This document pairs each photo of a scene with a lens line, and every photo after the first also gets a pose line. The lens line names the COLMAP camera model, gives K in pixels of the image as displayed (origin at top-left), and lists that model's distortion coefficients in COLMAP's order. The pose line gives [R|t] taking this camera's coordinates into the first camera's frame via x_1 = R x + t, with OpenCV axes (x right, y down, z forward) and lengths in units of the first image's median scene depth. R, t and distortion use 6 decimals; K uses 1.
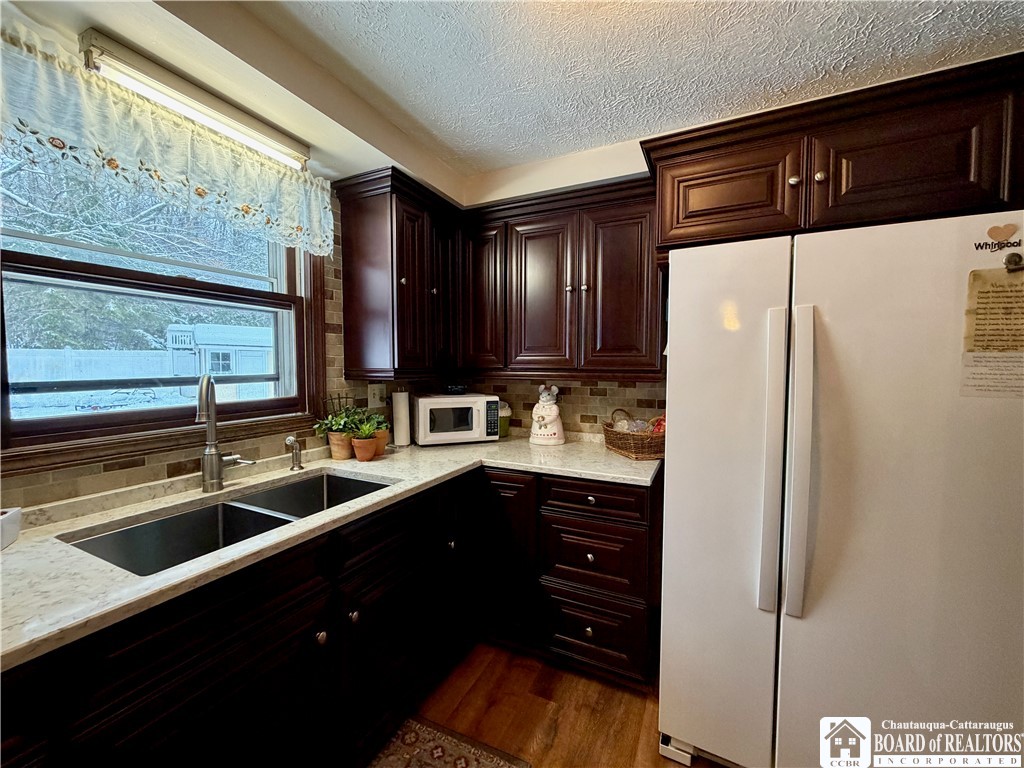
lens RADIAL K [[408.3, 0, 511.1], [0, 408.3, 384.6], [0, 0, 1]] dist [0.001193, -0.000342]
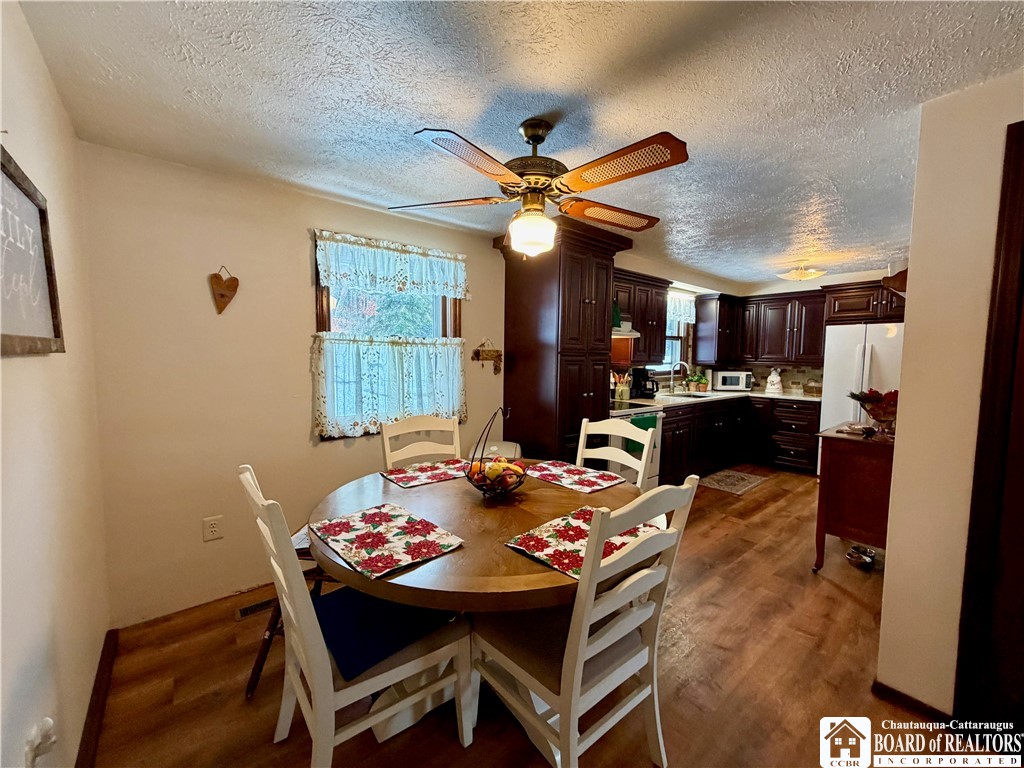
lens RADIAL K [[408.3, 0, 510.1], [0, 408.3, 383.9], [0, 0, 1]] dist [0.001193, -0.000342]
pose [[0.909052, 0.032986, -0.415376, -0.405395], [-0.024203, 0.999359, 0.026393, 0.085461], [0.415980, -0.013940, 0.909267, -2.261316]]
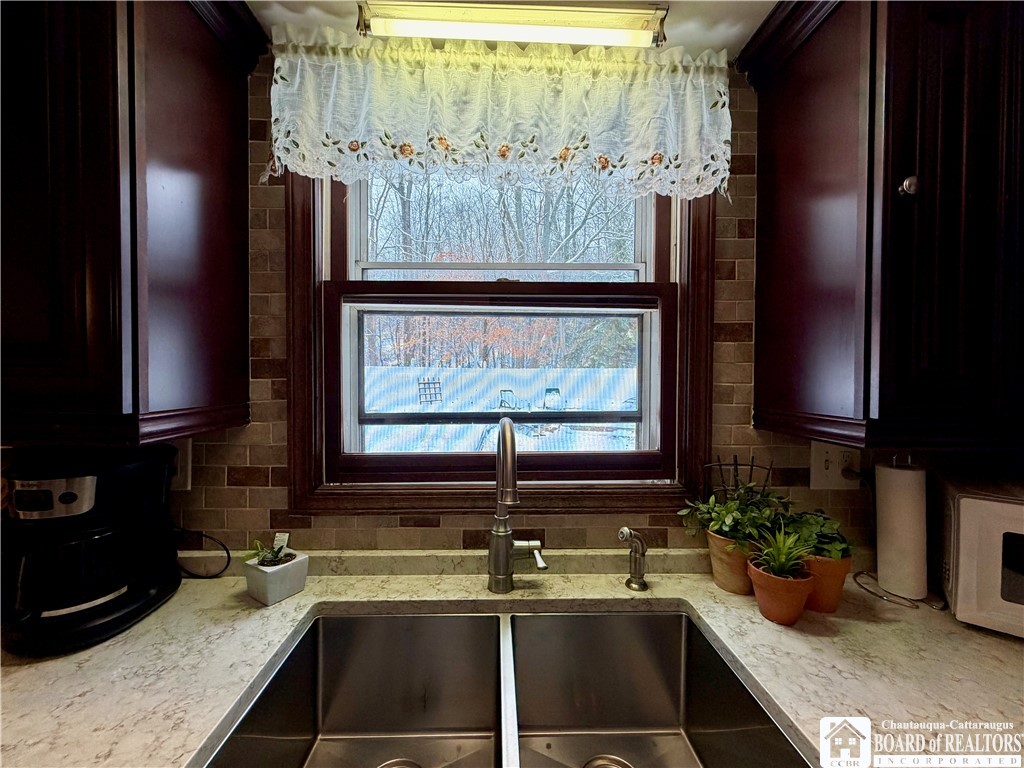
lens RADIAL K [[408.3, 0, 509.1], [0, 408.3, 383.8], [0, 0, 1]] dist [0.001193, -0.000342]
pose [[0.467319, 0.017153, -0.883922, -0.103627], [-0.048763, 0.998790, -0.006398, -0.055319], [0.882743, 0.046093, 0.467590, 0.523136]]
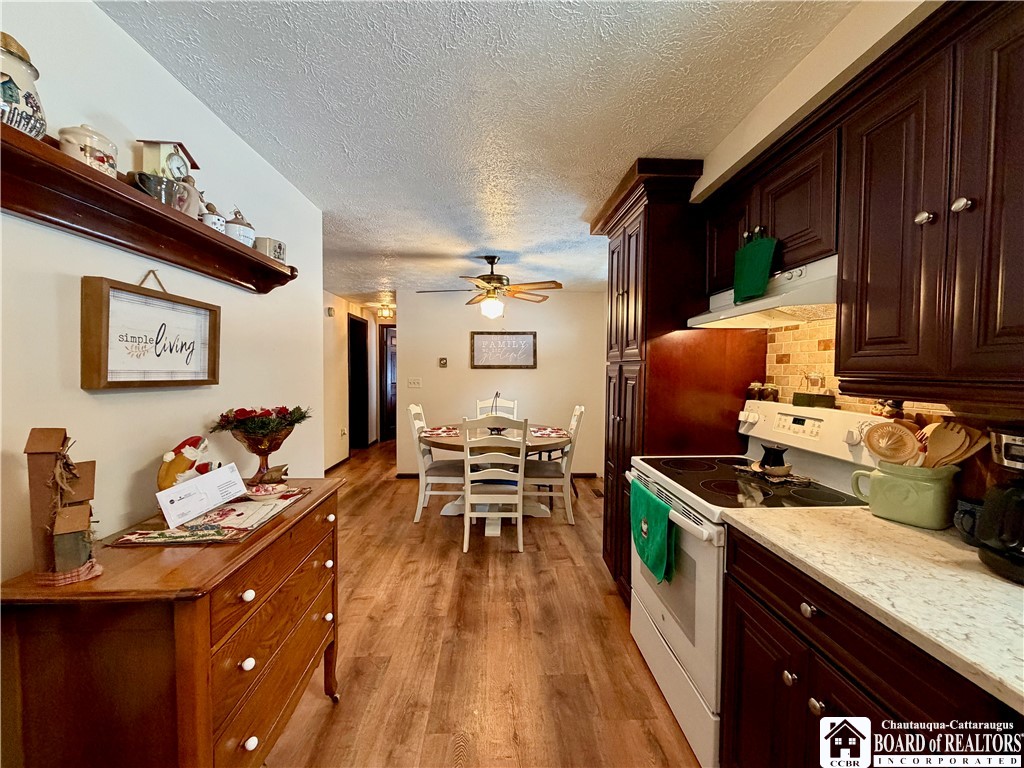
lens RADIAL K [[408.3, 0, 509.1], [0, 408.3, 385.1], [0, 0, 1]] dist [0.001193, -0.000342]
pose [[-0.884125, 0.006174, -0.467209, 0.082015], [-0.033158, 0.996563, 0.075917, -0.022363], [0.466072, 0.082612, -0.880881, 0.447205]]
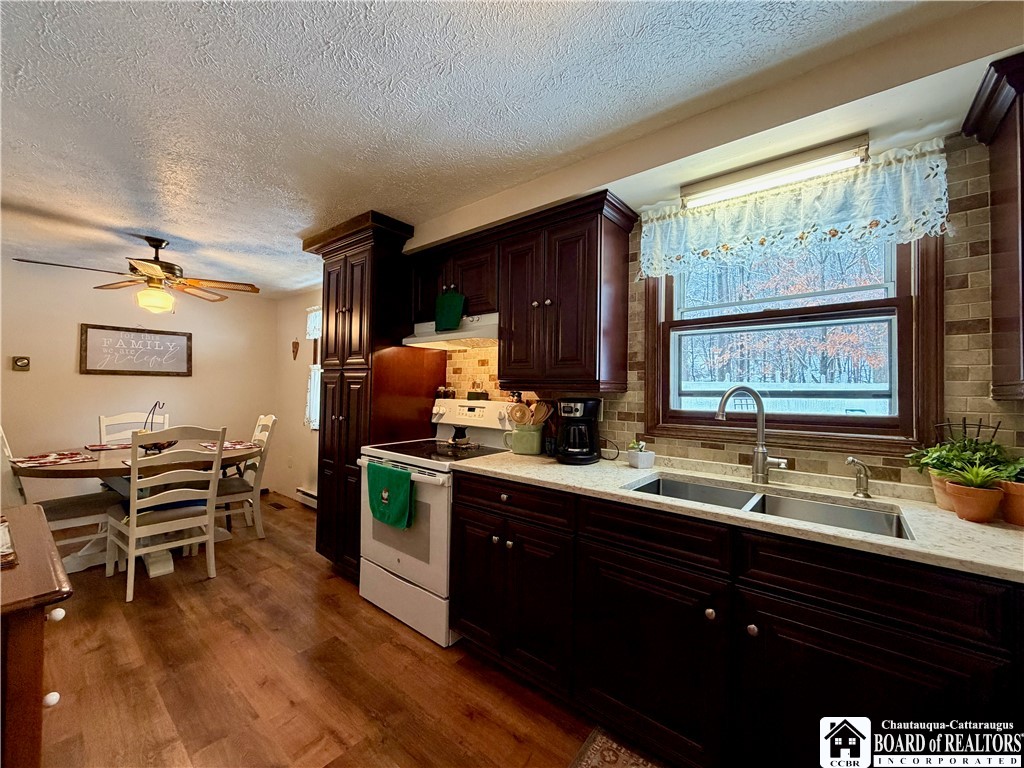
lens RADIAL K [[408.3, 0, 509.2], [0, 408.3, 384.7], [0, 0, 1]] dist [0.001193, -0.000342]
pose [[-0.238790, -0.020640, -0.970852, 0.474735], [-0.062290, 0.998041, -0.005898, 0.018225], [0.969071, 0.059066, -0.239608, 0.425695]]
